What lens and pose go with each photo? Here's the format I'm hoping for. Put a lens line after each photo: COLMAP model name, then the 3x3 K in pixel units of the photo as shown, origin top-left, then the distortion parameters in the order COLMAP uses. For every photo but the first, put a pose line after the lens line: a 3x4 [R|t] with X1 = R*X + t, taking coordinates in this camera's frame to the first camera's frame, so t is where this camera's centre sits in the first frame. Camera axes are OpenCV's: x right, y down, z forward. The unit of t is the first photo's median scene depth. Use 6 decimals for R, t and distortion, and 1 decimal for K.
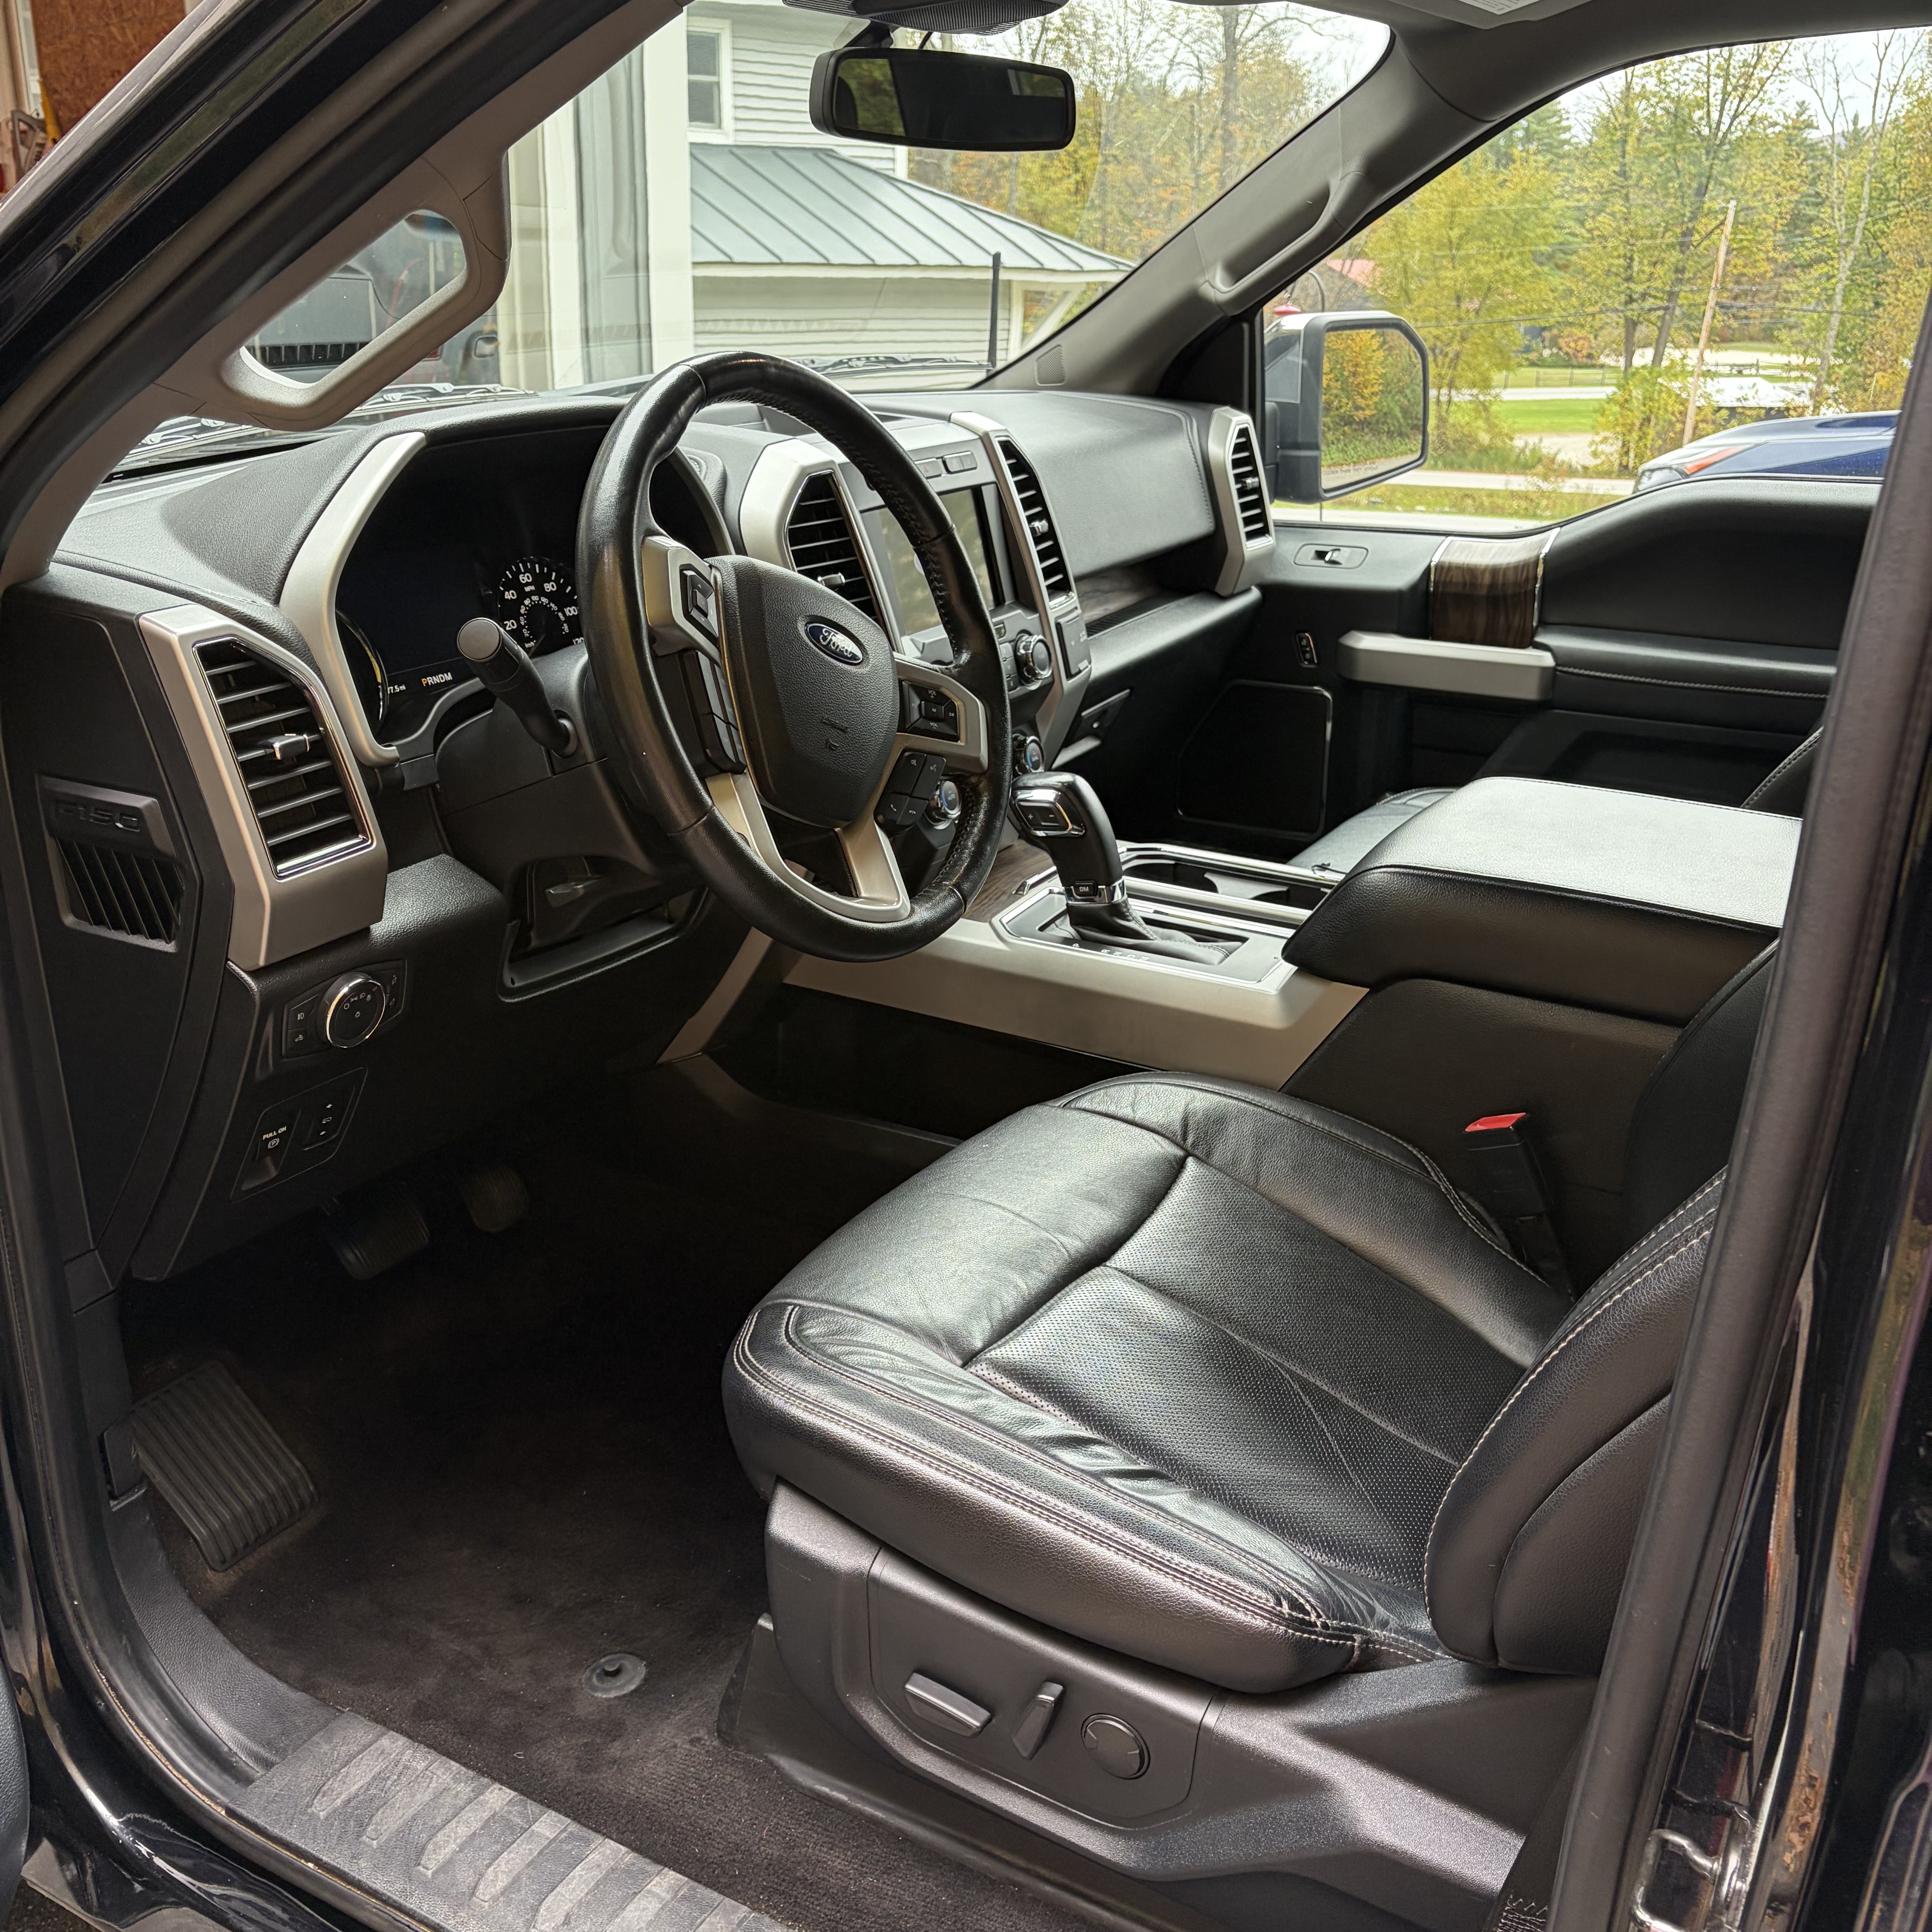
lens RADIAL K [[1945.3, 0, 966.0], [0, 1945.3, 966.0], [0, 0, 1]] dist [0.002757, 0.016204]
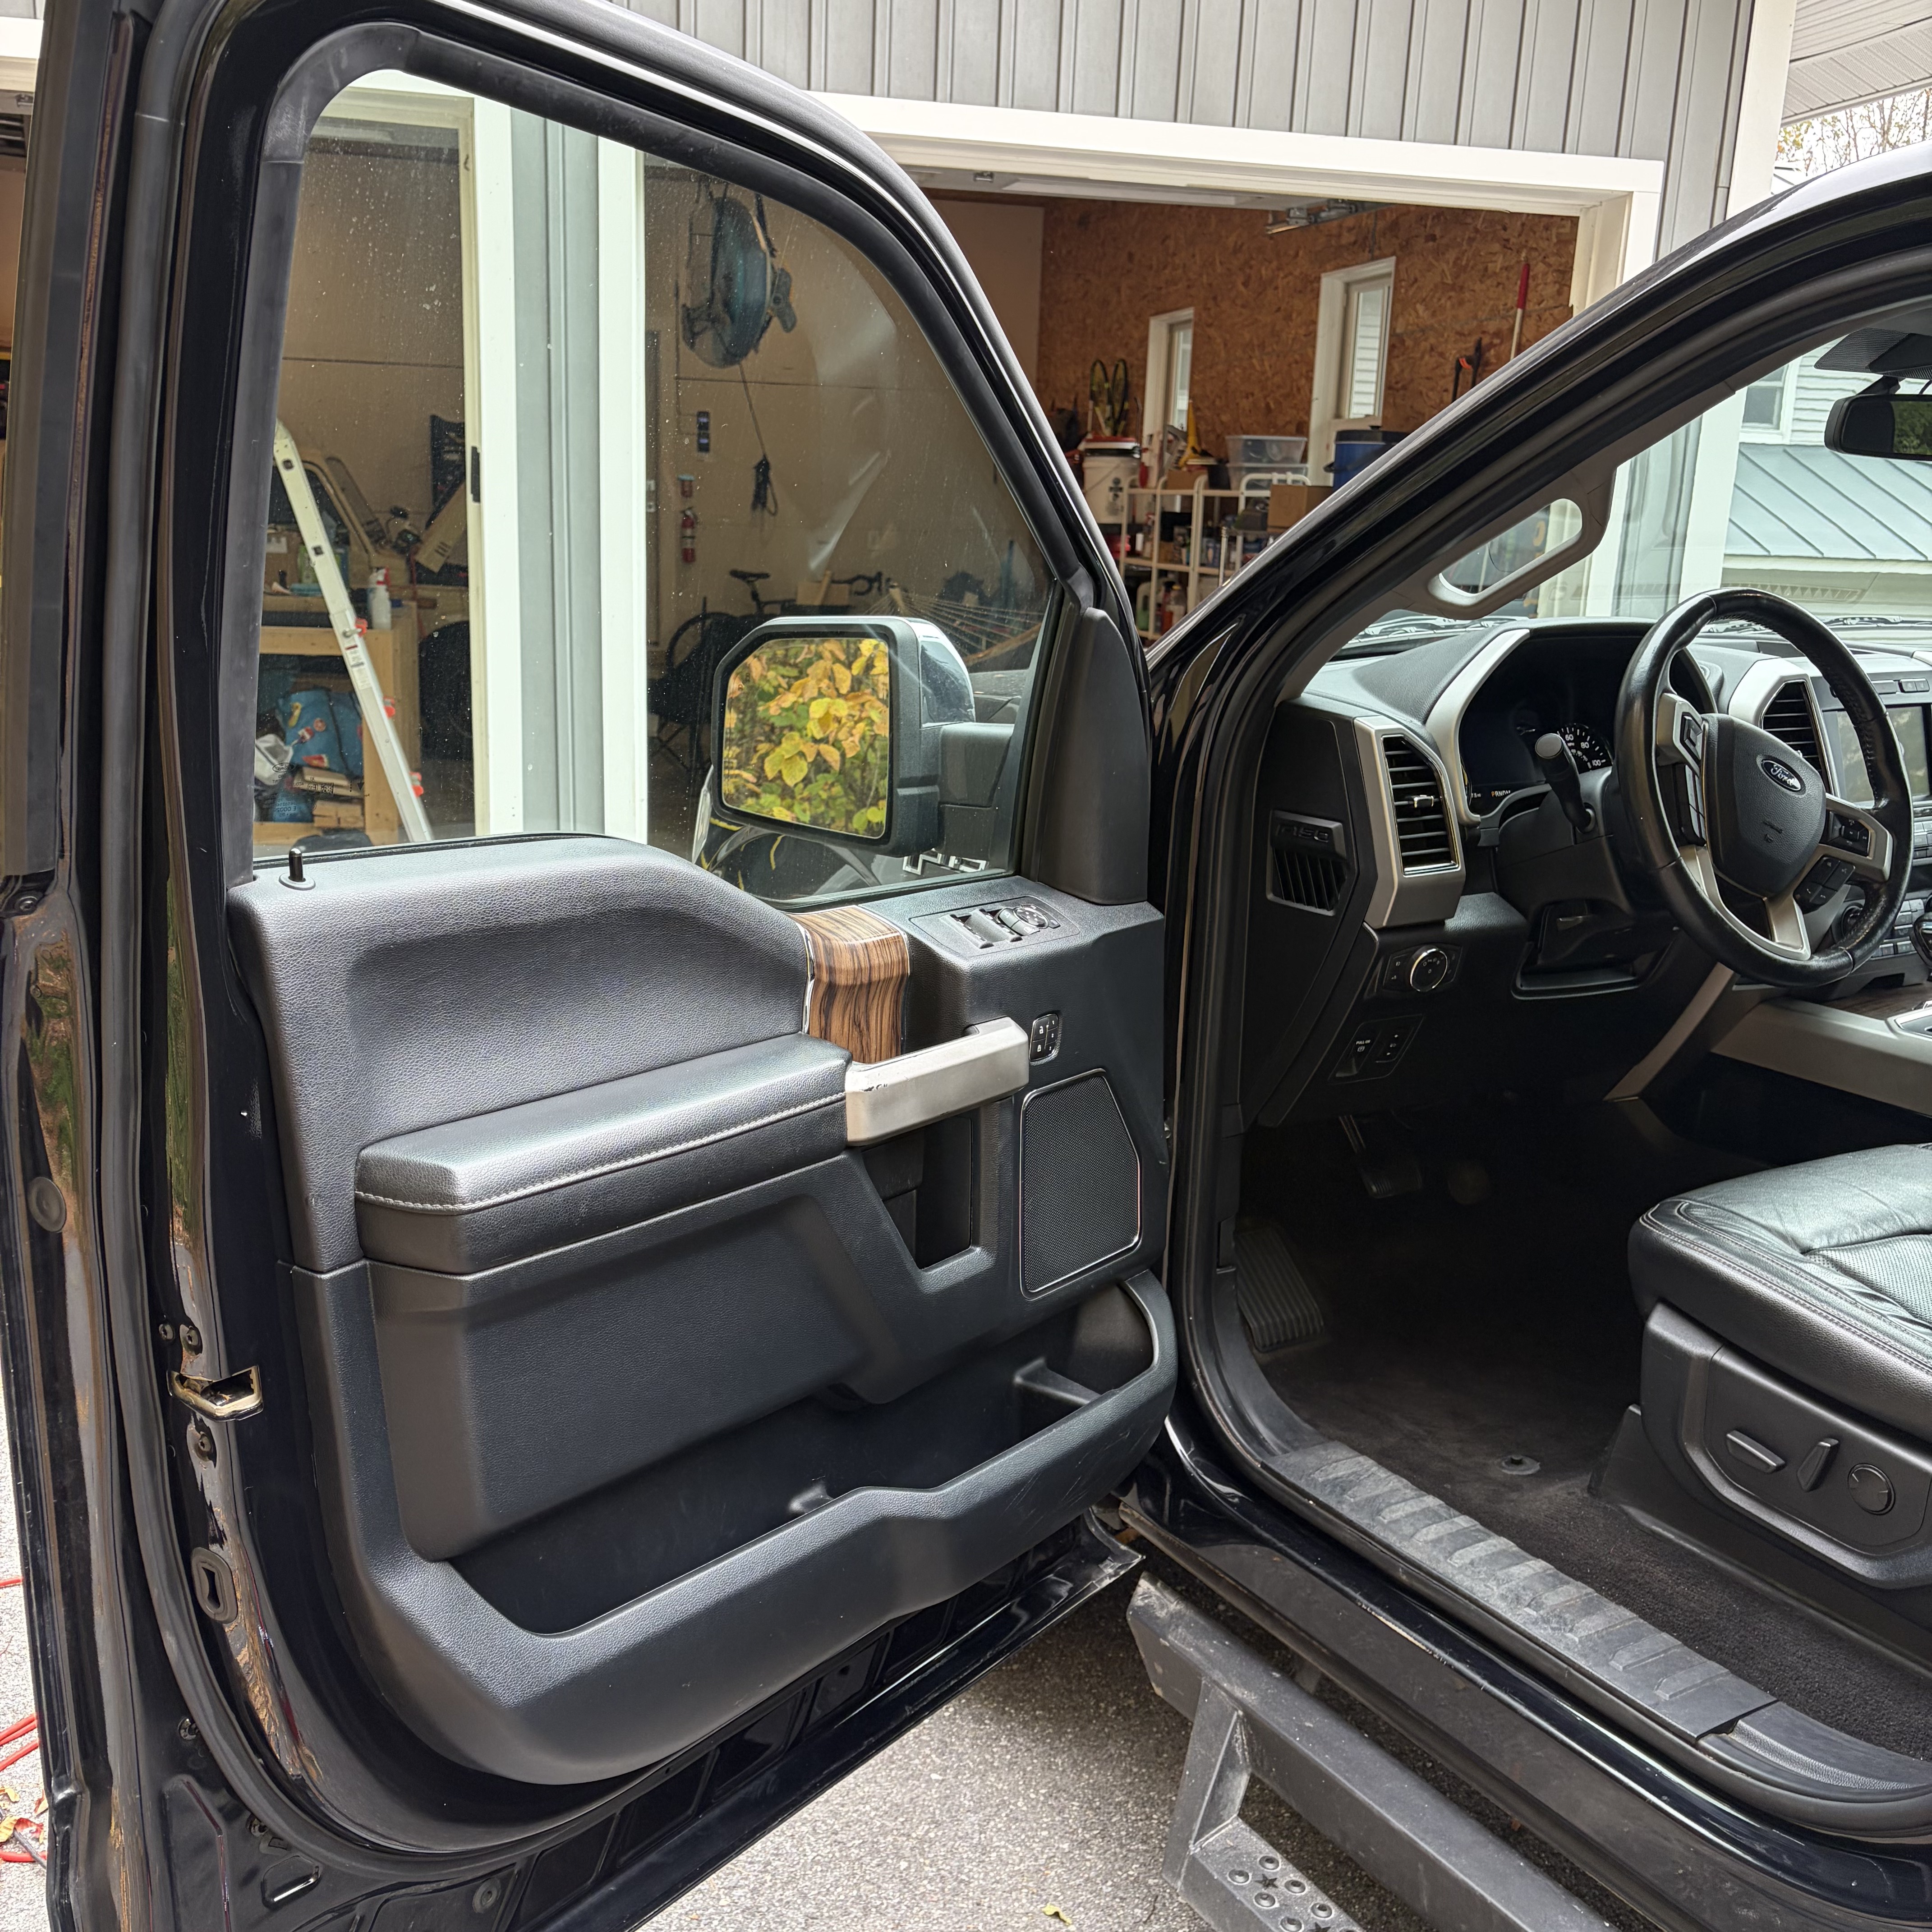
lens RADIAL K [[1922.7, 0, 971.9], [0, 1922.7, 971.2], [0, 0, 1]] dist [0.095773, -0.159984]
pose [[0.879753, 0.125004, -0.458702, 0.090754], [-0.185361, 0.978649, -0.088810, 0.231946], [0.437807, 0.163156, 0.884141, -0.583531]]
